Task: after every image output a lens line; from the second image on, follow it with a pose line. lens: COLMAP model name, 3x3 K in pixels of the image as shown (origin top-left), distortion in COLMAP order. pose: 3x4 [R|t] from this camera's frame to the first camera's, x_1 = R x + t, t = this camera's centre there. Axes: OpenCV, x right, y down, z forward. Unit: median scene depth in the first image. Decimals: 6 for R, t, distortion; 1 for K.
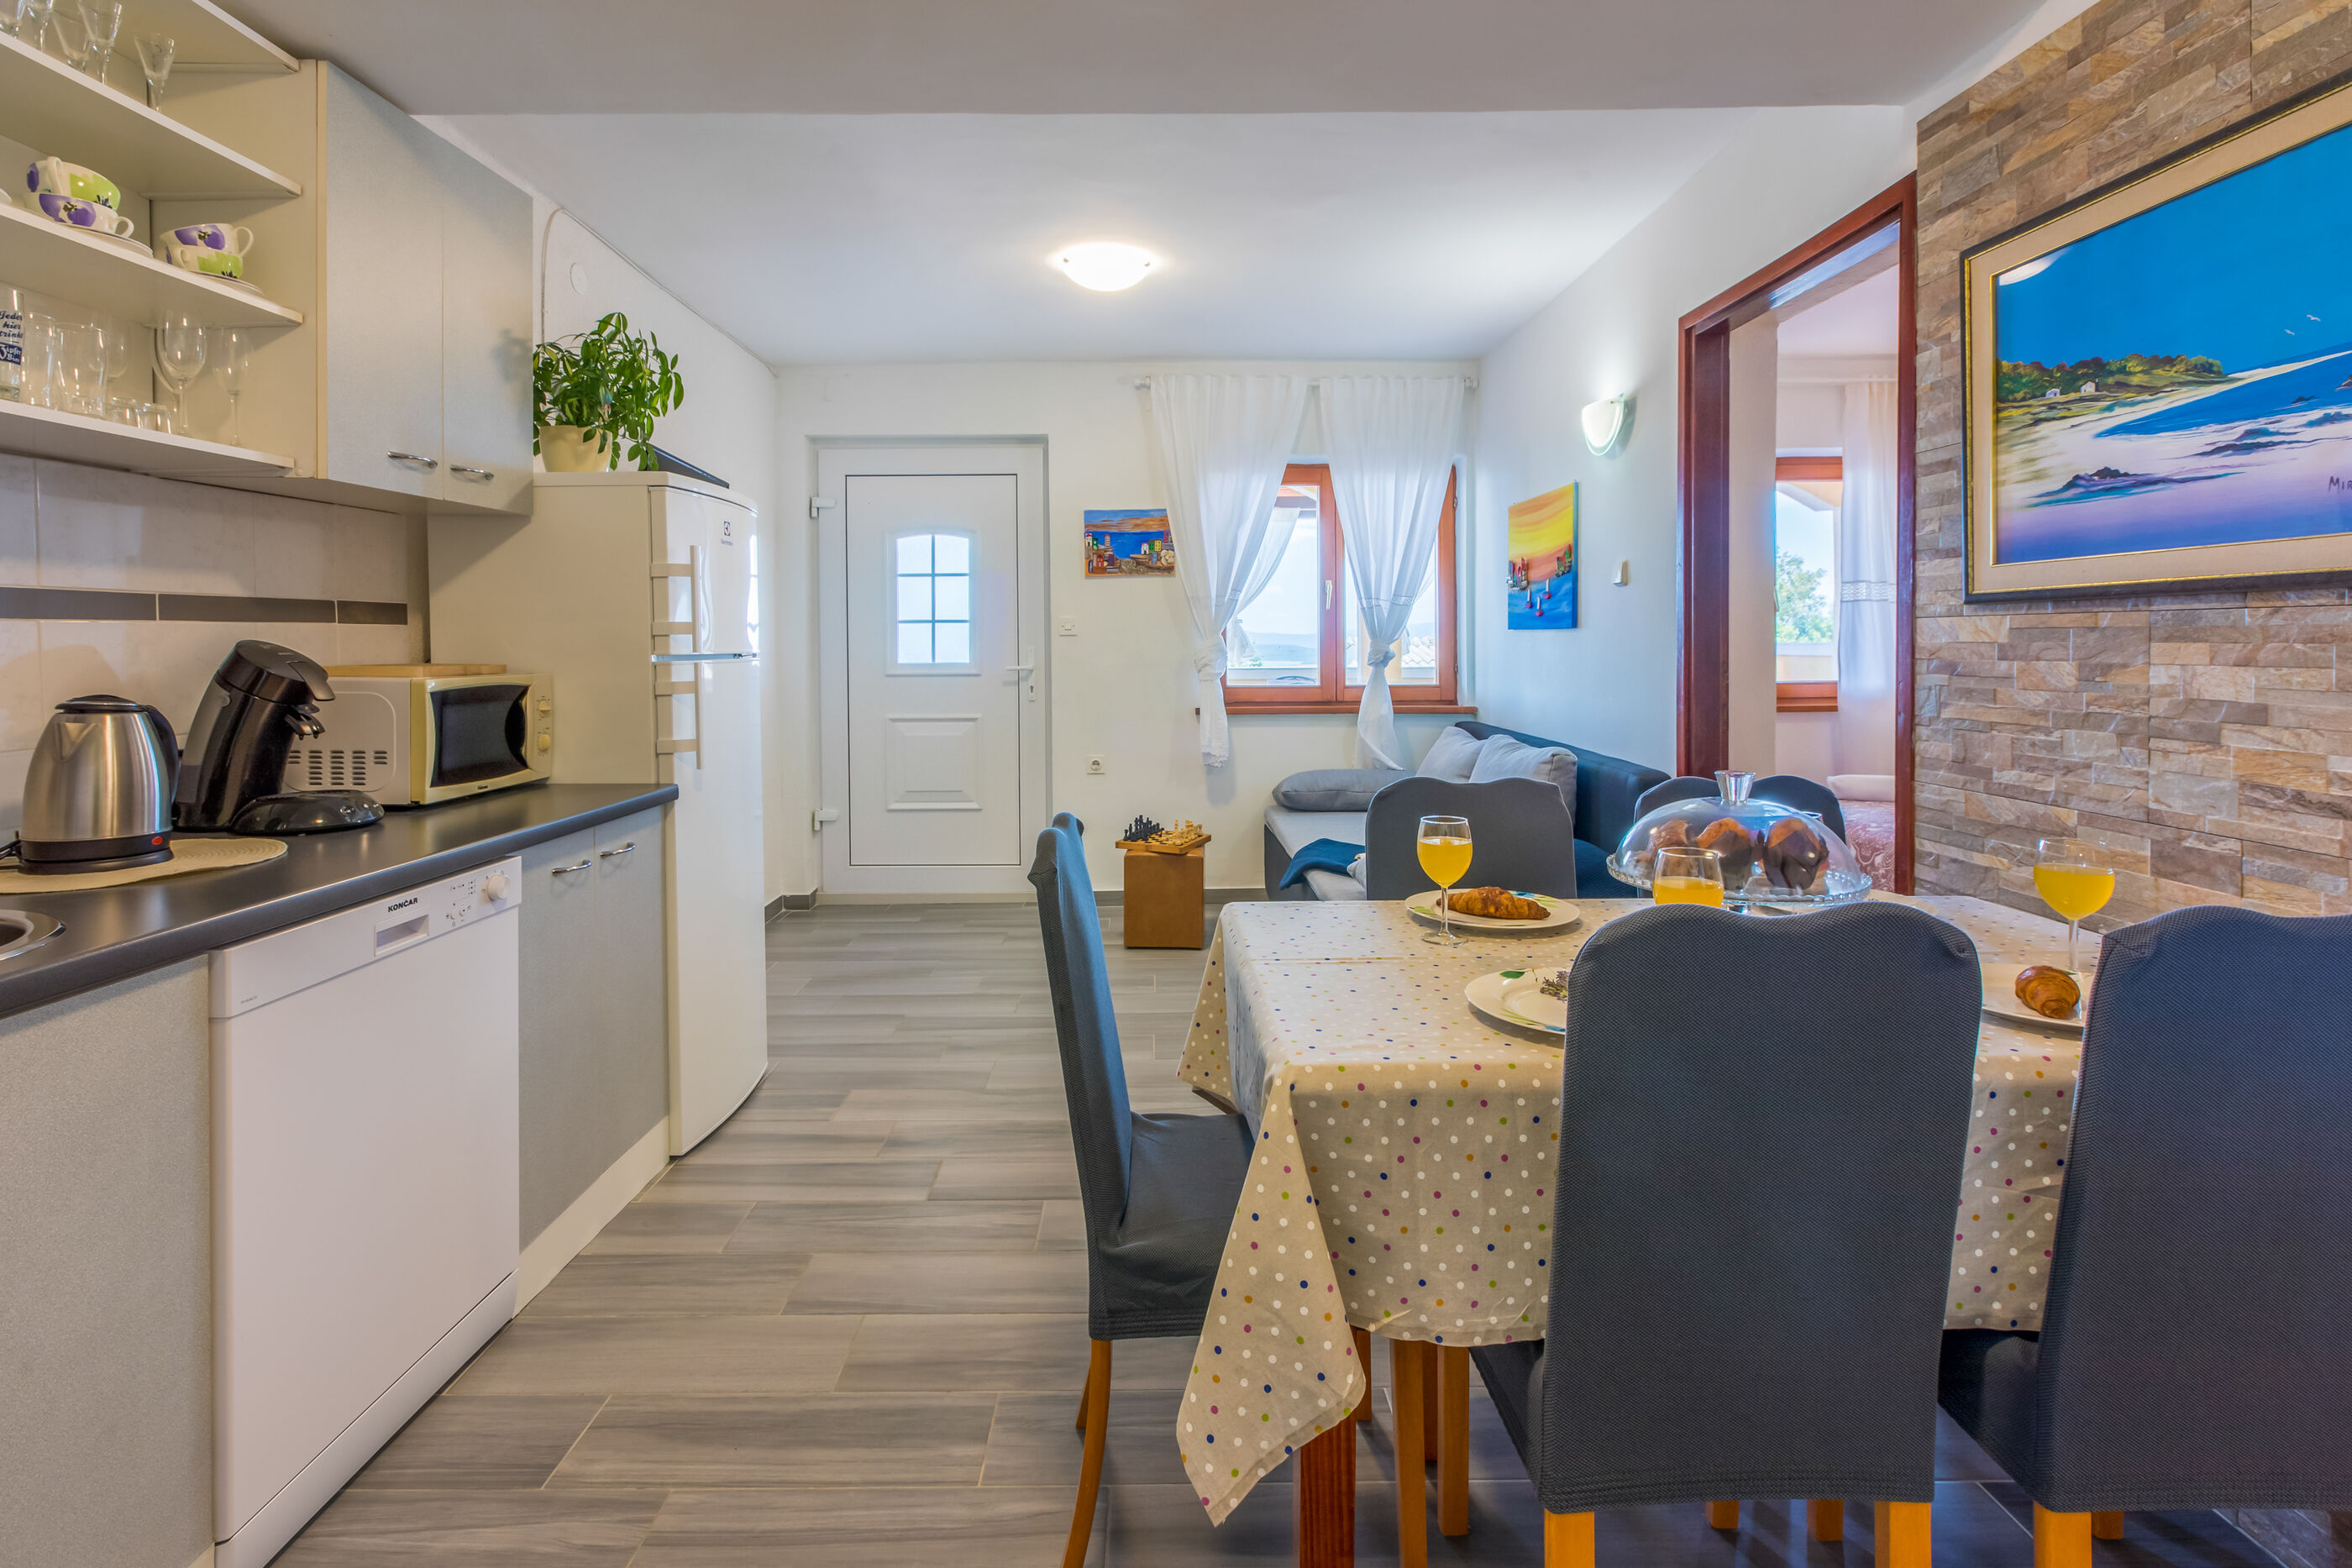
lens RADIAL K [[1126.5, 0, 1160.8], [0, 1126.5, 658.2], [0, 0, 1]] dist [0.002636, 0.000682]
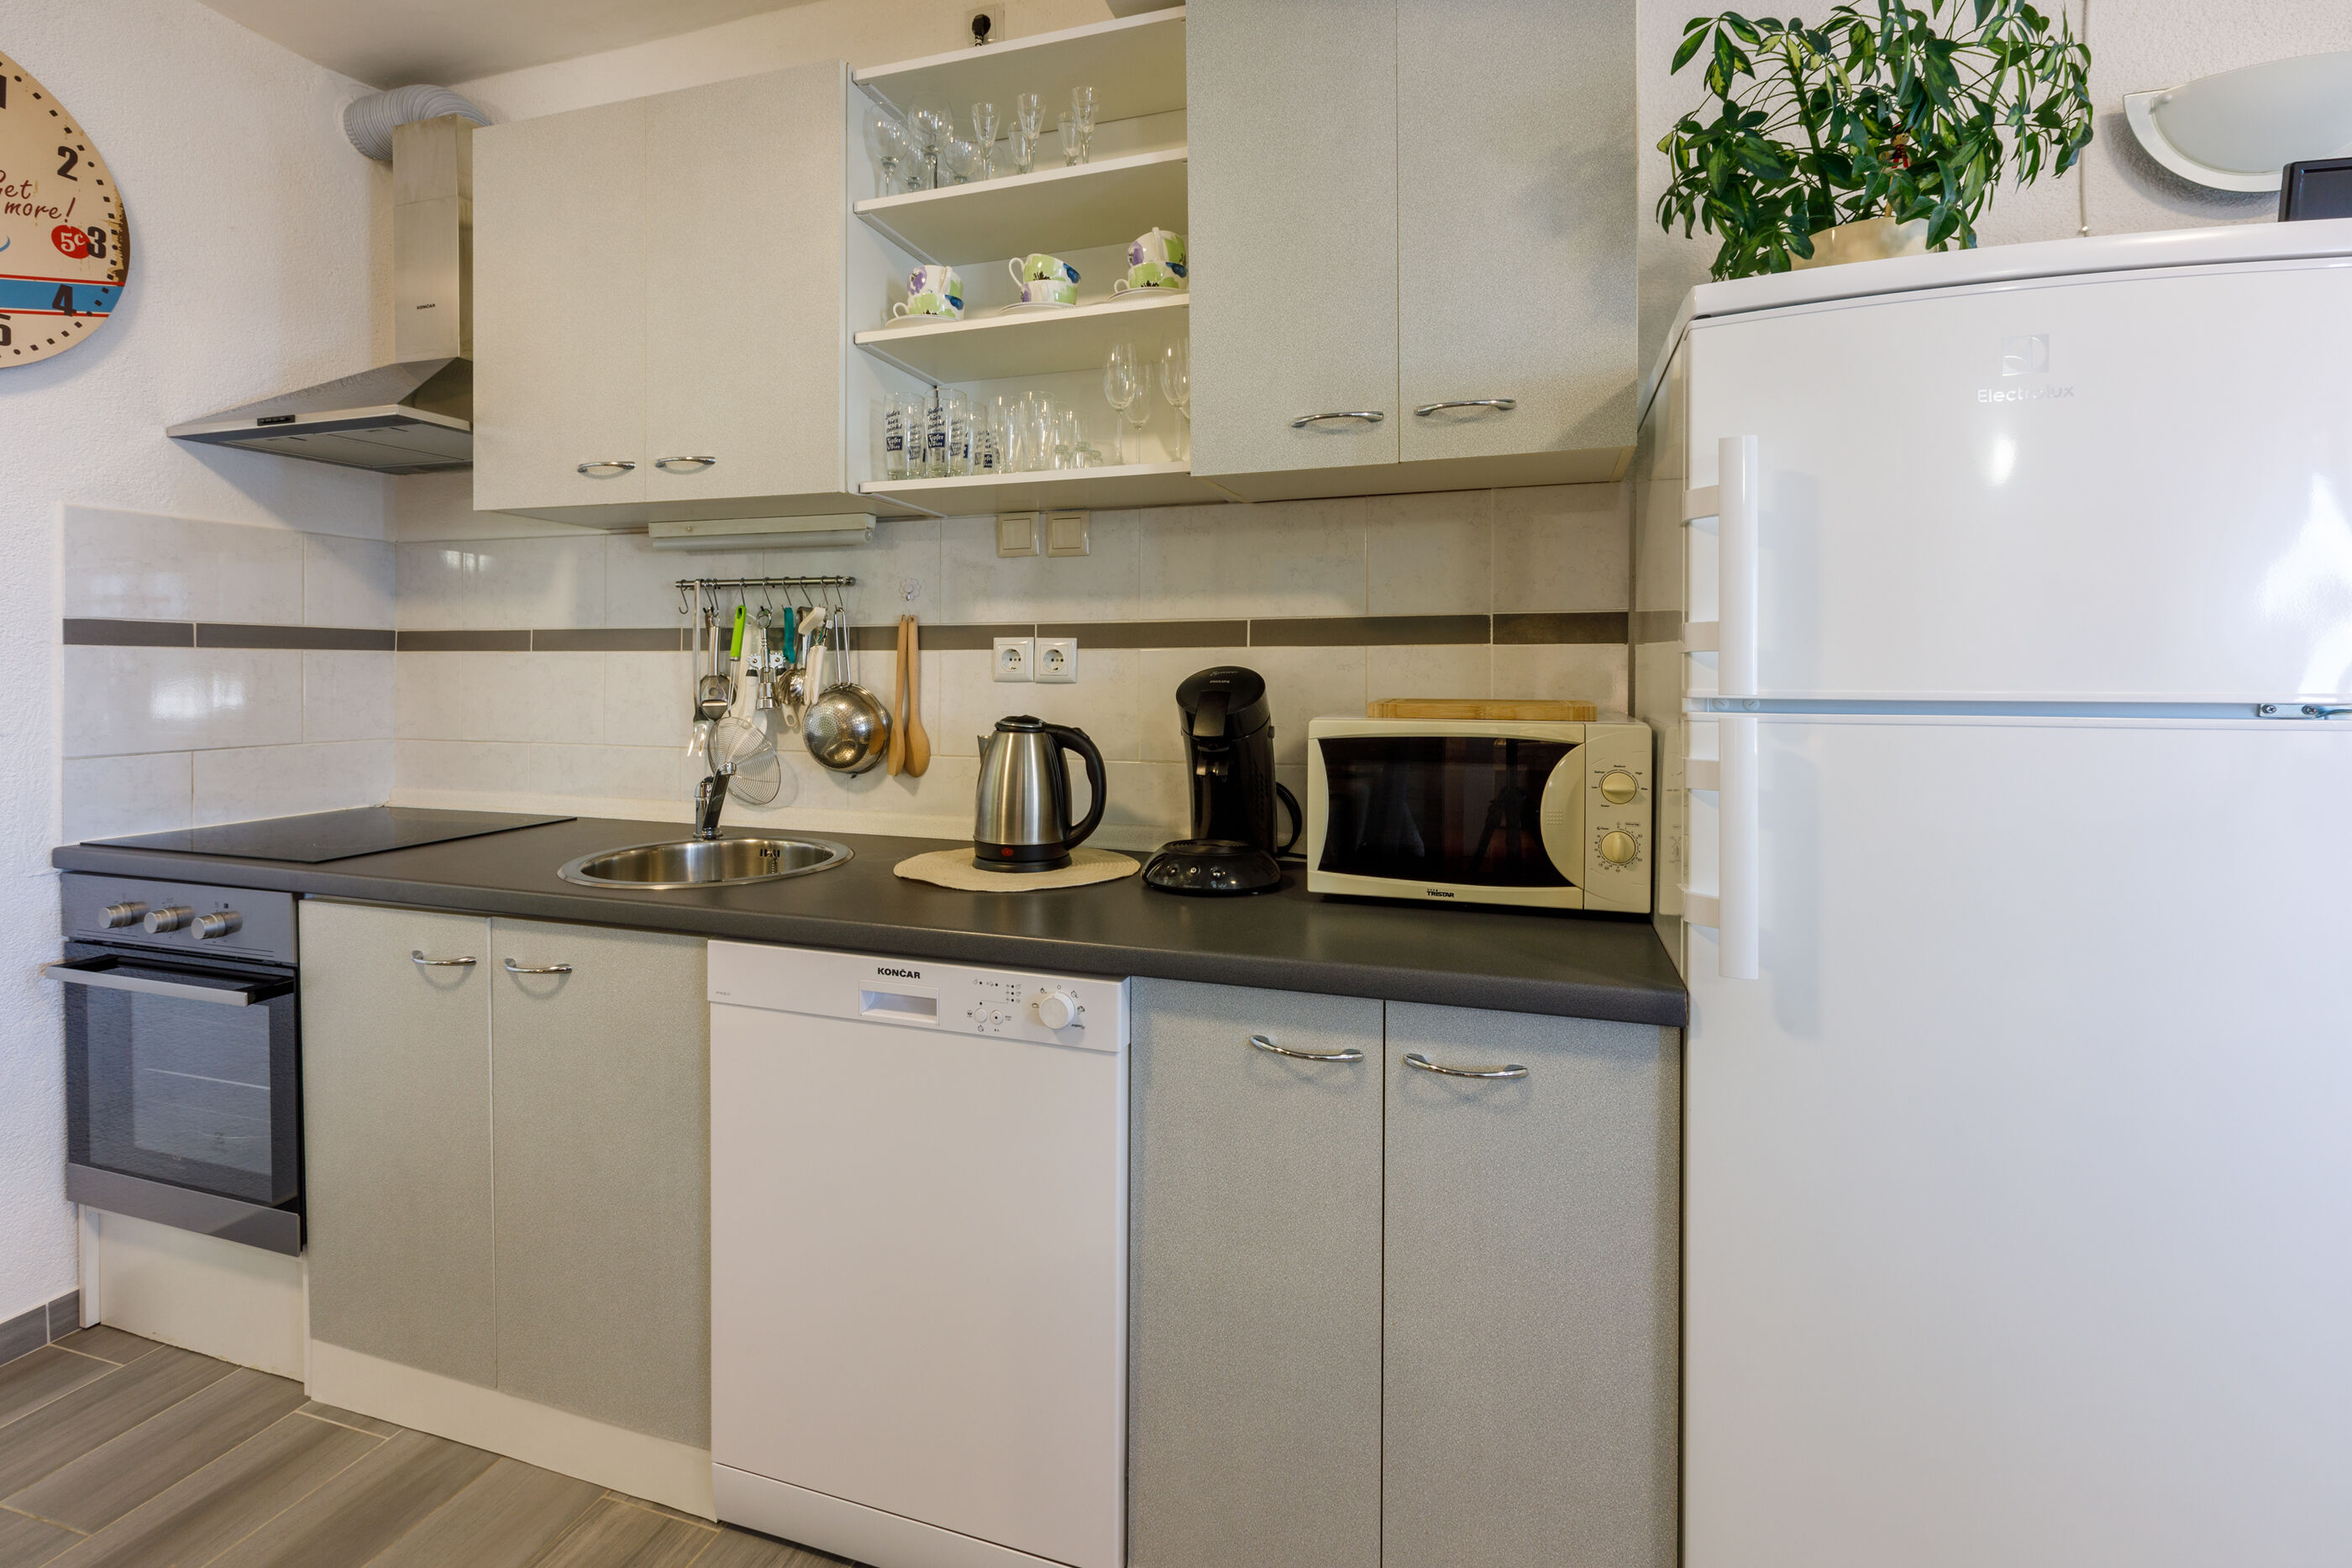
lens RADIAL K [[1075.2, 0, 1168.1], [0, 1075.2, 682.6], [0, 0, 1]] dist [-0.000012, 0.000280]
pose [[-0.315387, 0.012260, -0.948884, 0.018373], [-0.013799, 0.999752, 0.017503, -0.008972], [0.948863, 0.018614, -0.315140, 0.629587]]
